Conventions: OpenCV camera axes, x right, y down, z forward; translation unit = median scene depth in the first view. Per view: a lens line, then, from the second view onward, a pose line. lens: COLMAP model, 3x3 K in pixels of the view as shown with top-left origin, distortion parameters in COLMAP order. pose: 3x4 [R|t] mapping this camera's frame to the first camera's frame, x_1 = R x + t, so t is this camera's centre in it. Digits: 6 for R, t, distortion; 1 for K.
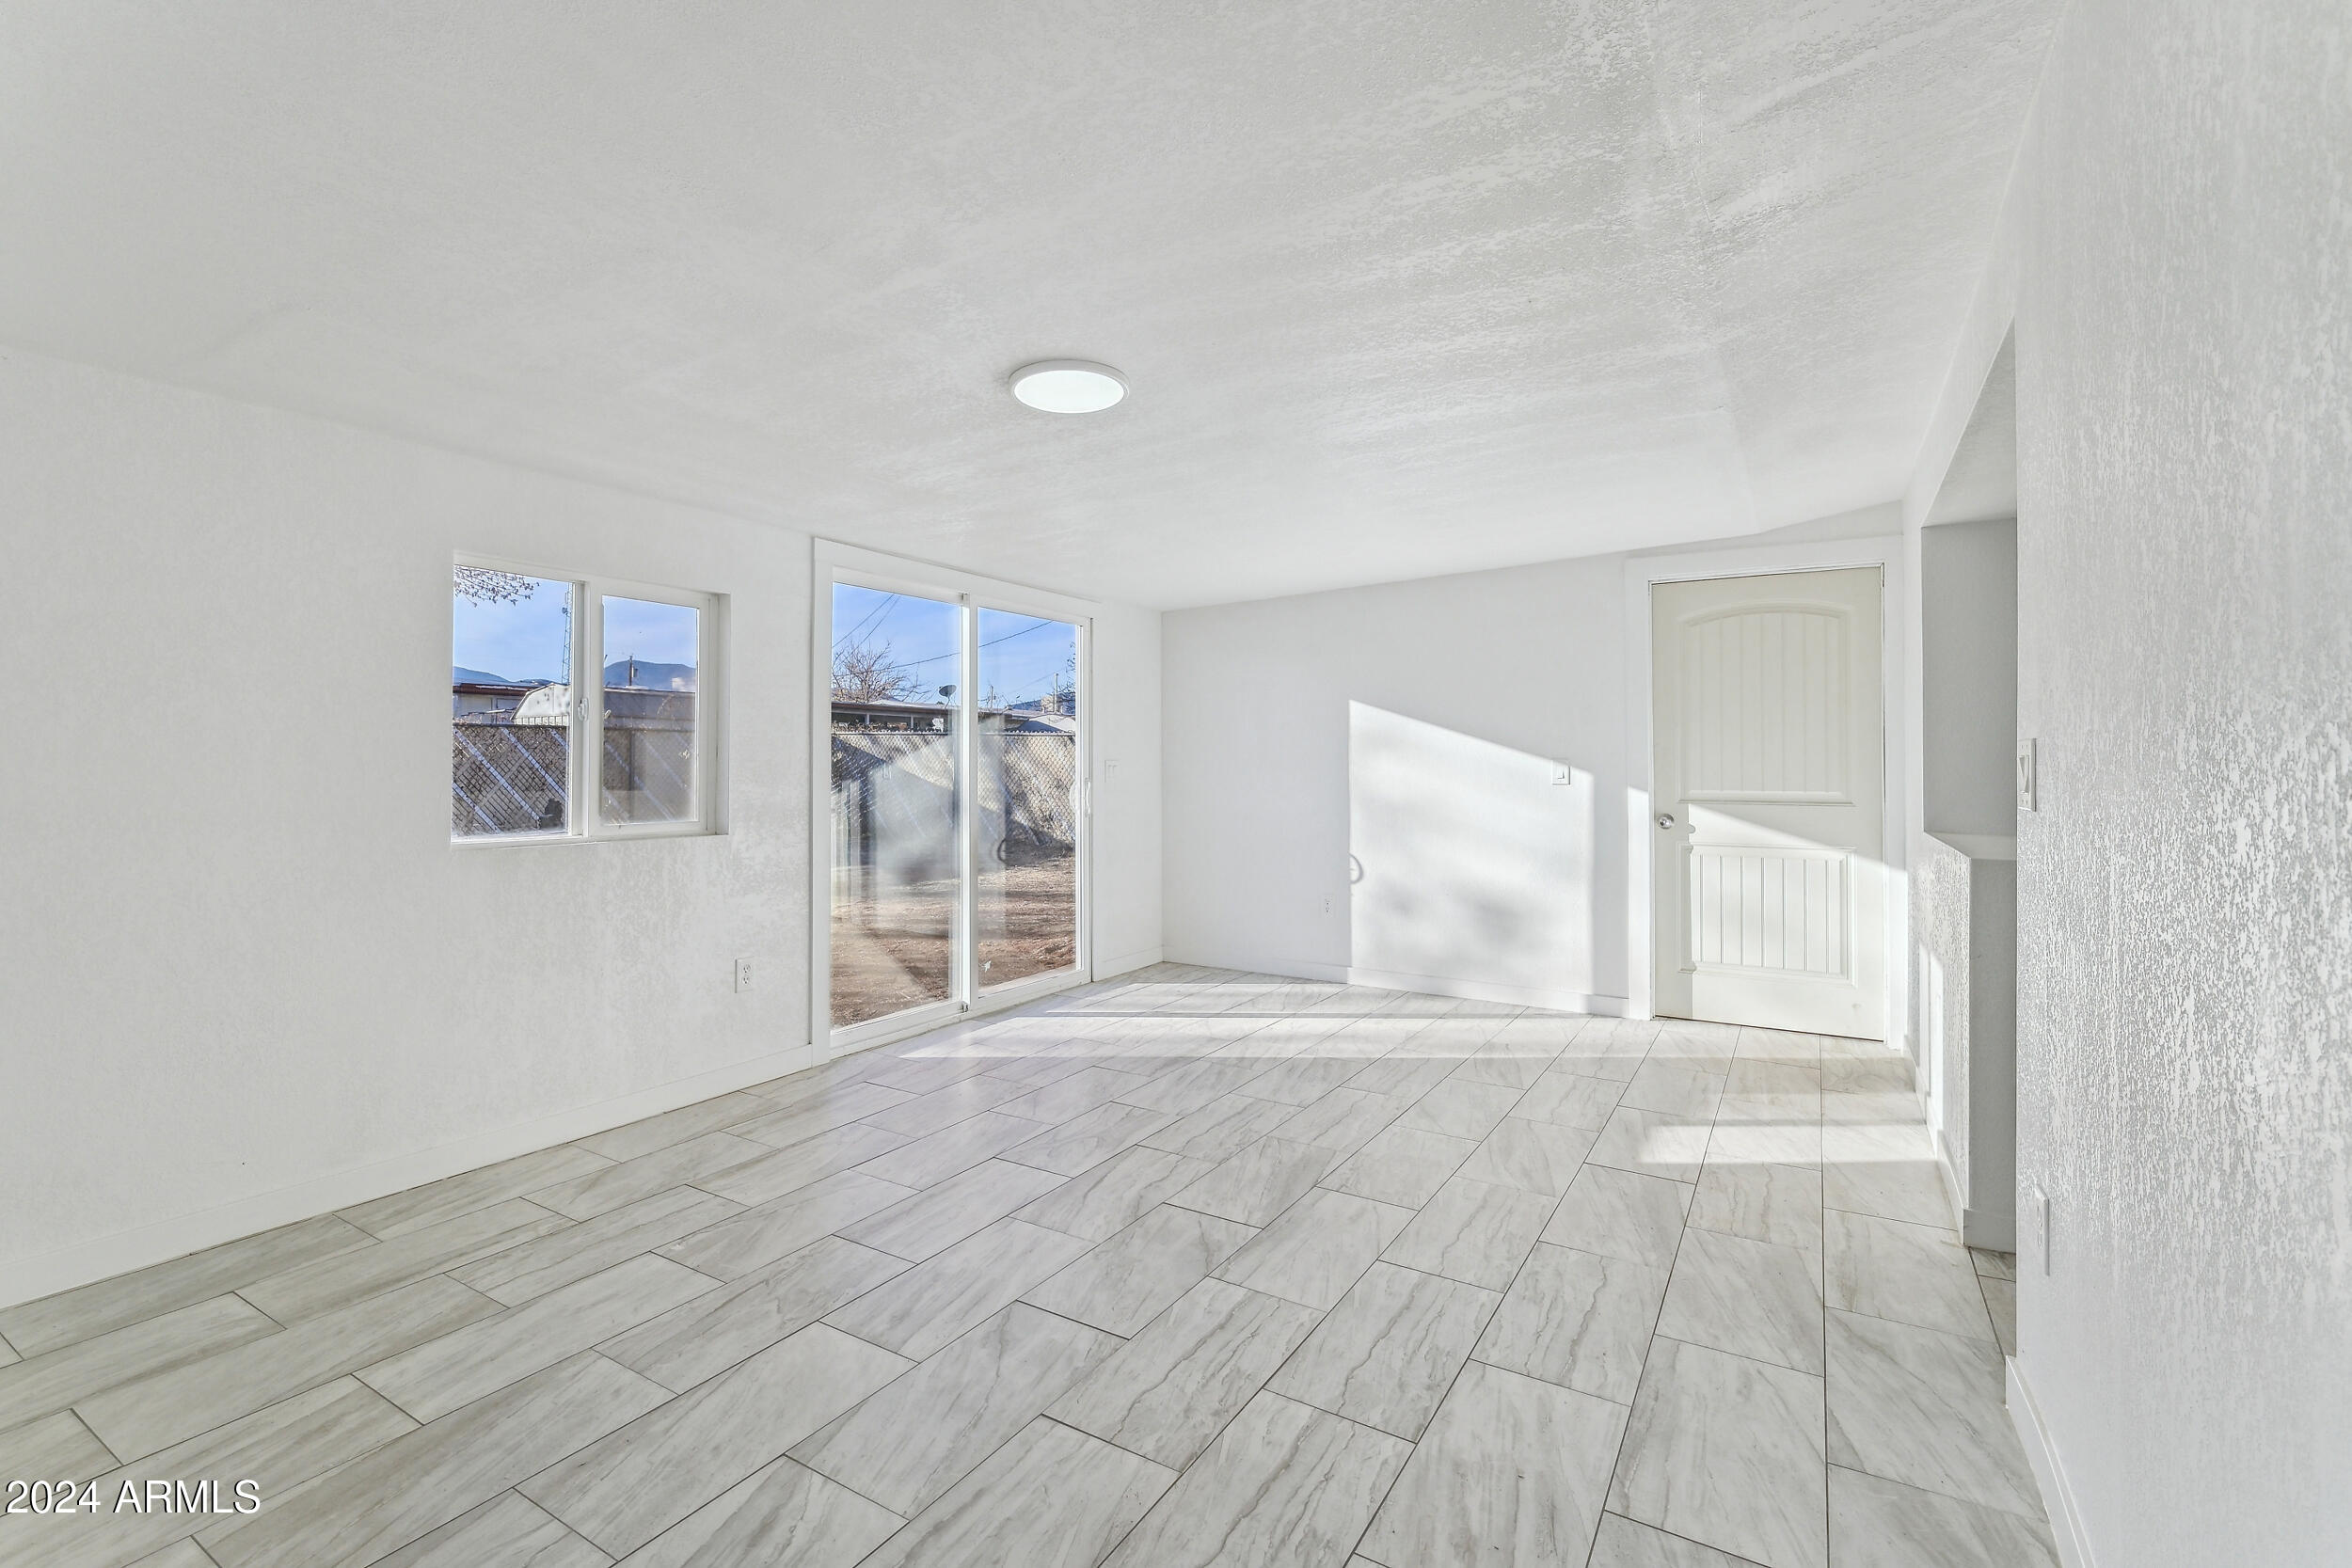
lens RADIAL K [[1057.6, 0, 1171.4], [0, 1057.6, 776.9], [0, 0, 1]] dist [0.001292, 0.000082]
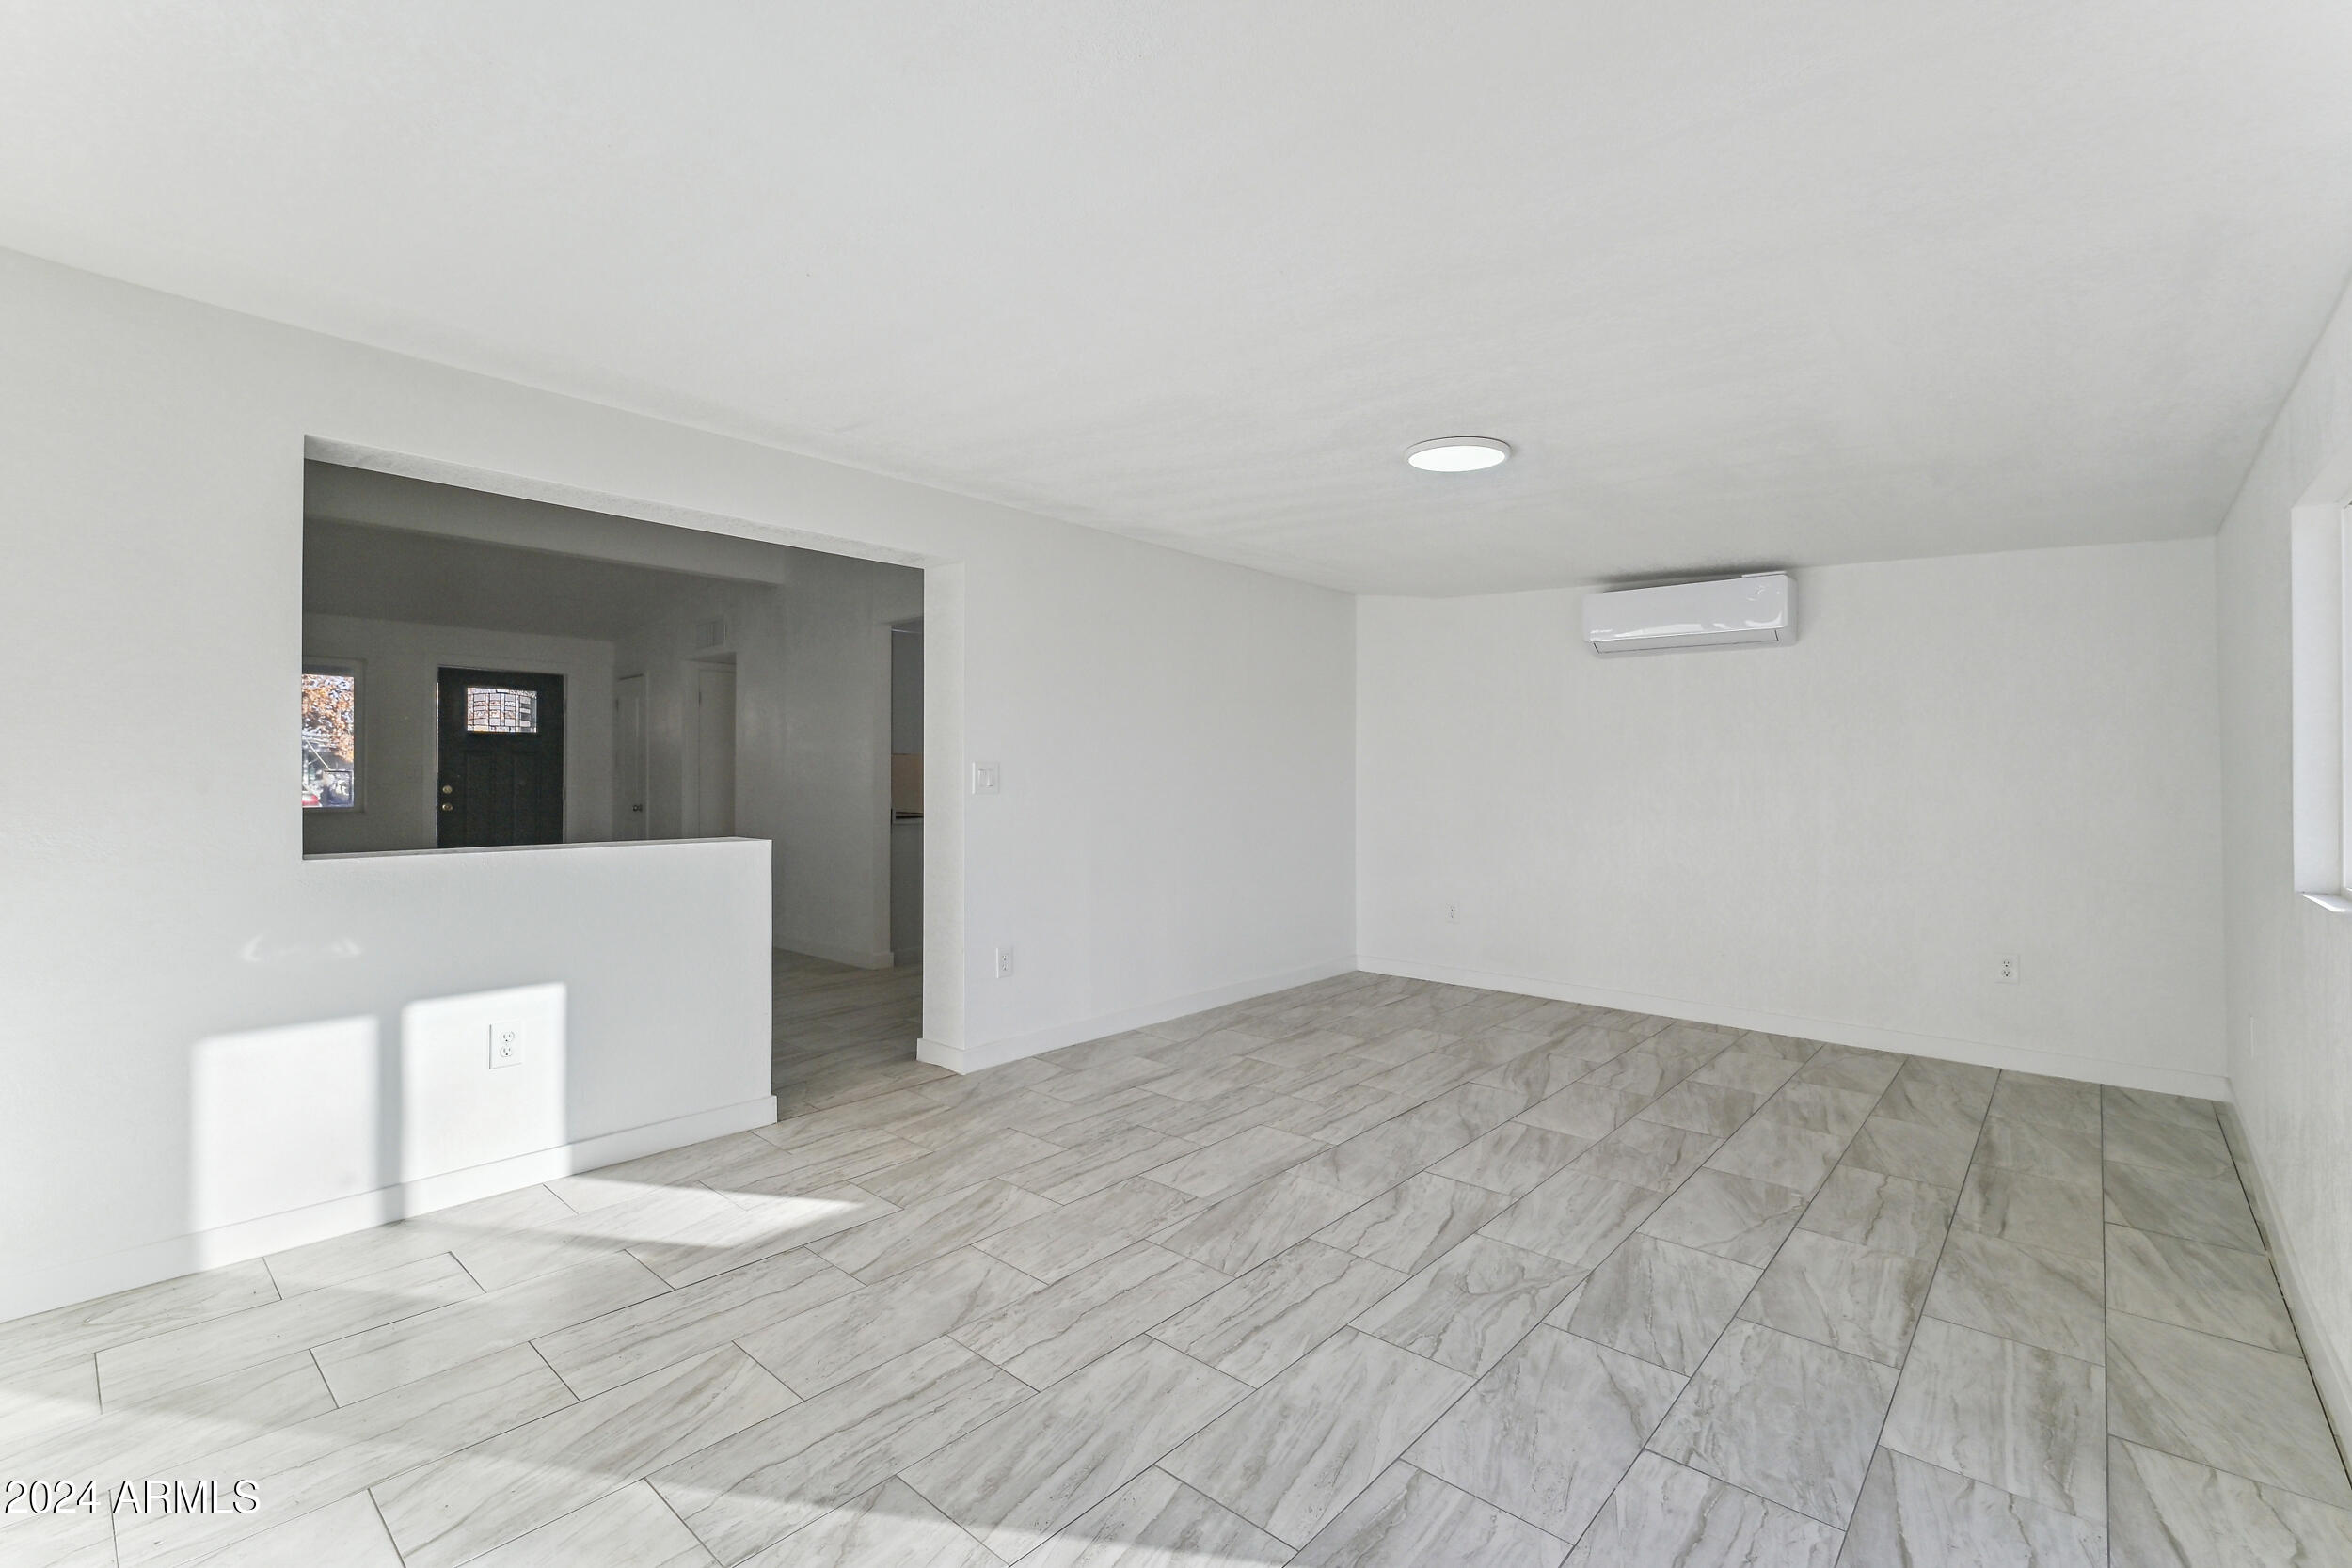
lens RADIAL K [[1057.6, 0, 1171.4], [0, 1057.6, 776.9], [0, 0, 1]] dist [0.001292, 0.000082]
pose [[-0.985131, -0.006932, 0.171666, 0.011684], [-0.005057, 0.999923, 0.011356, -0.022355], [-0.171732, 0.010319, -0.985090, 2.180063]]
